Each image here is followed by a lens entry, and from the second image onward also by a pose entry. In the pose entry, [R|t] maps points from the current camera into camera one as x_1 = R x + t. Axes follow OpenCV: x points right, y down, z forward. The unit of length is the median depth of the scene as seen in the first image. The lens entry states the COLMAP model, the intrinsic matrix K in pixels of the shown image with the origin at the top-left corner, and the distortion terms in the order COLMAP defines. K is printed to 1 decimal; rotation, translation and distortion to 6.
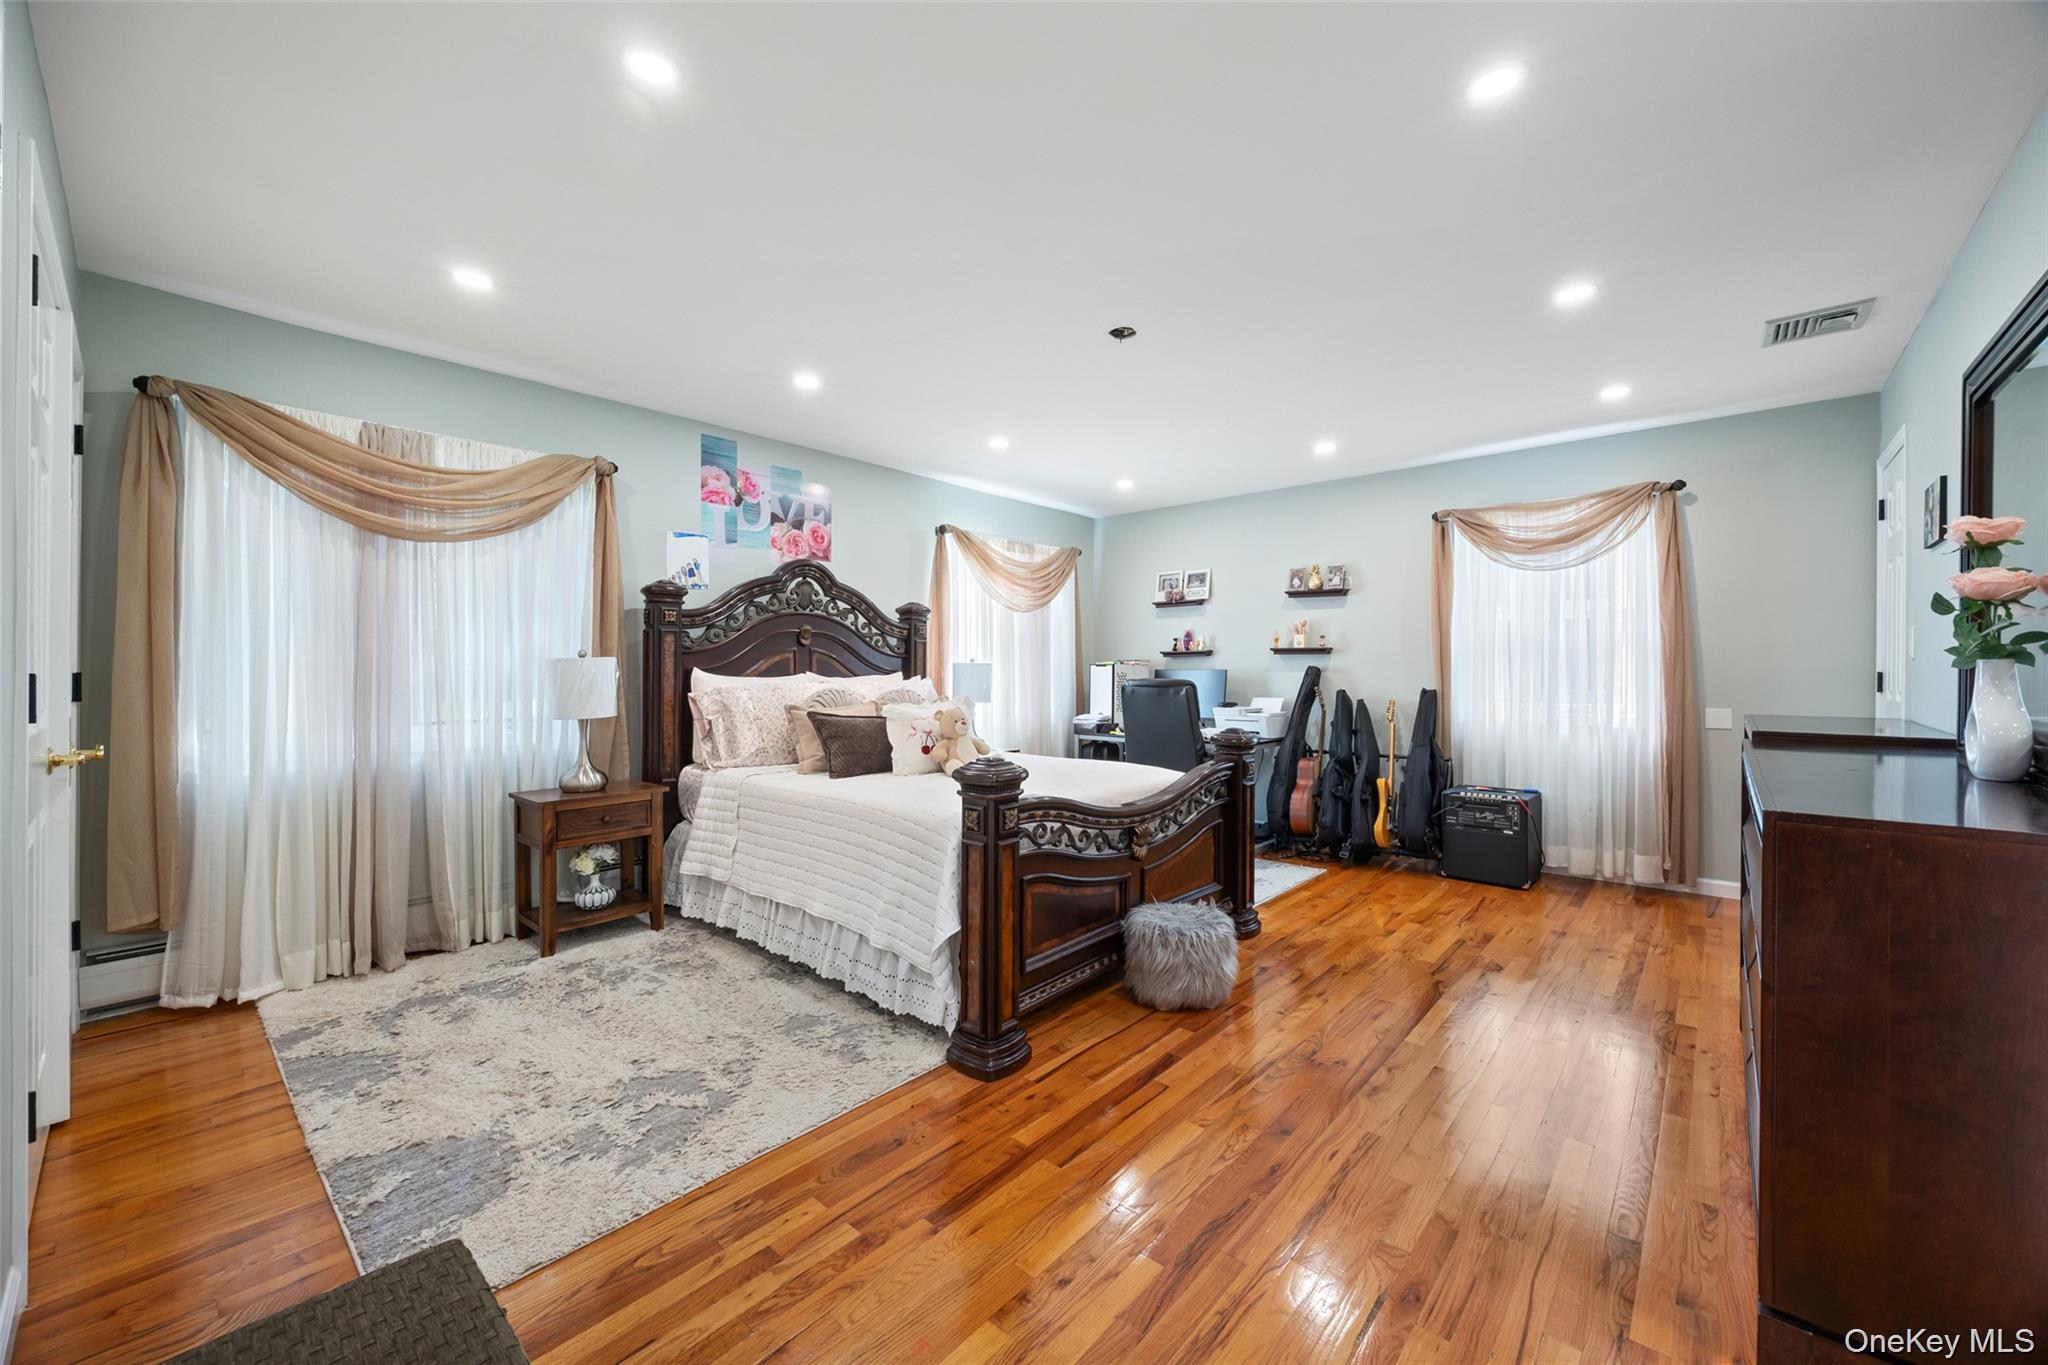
lens RADIAL K [[794.1, 0, 1024.0], [0, 794.1, 682.5], [0, 0, 1]] dist [-0.001706, -0.000335]
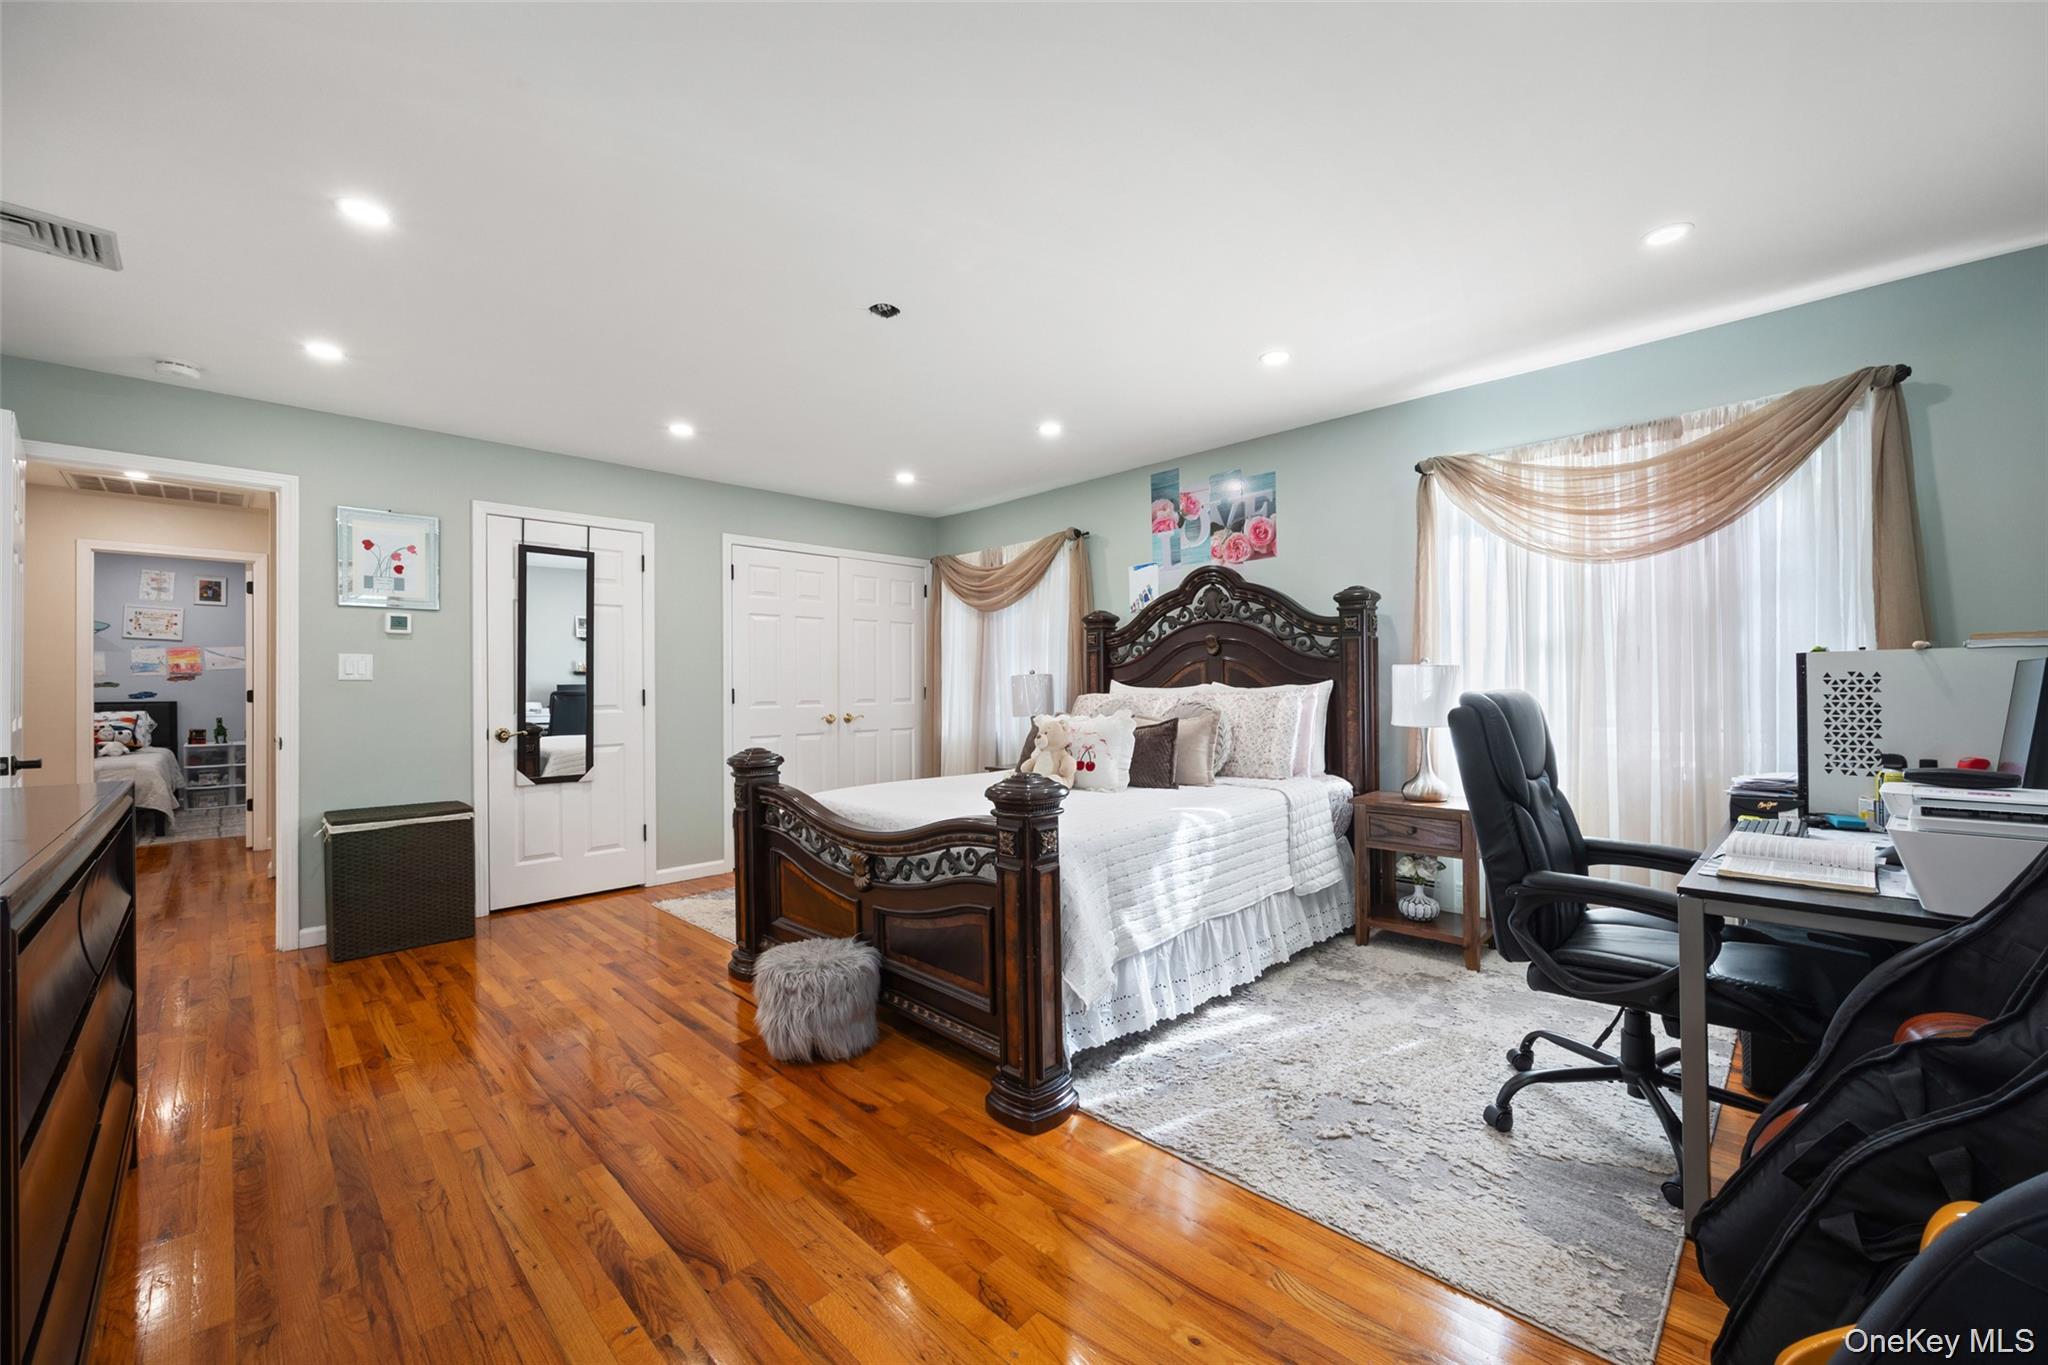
lens RADIAL K [[794.1, 0, 1024.0], [0, 794.1, 682.5], [0, 0, 1]] dist [-0.001706, -0.000335]
pose [[-0.054823, -0.007712, -0.998466, 0.716301], [-0.002691, 0.999968, -0.007576, -0.004929], [0.998492, 0.002272, -0.054841, 0.847467]]
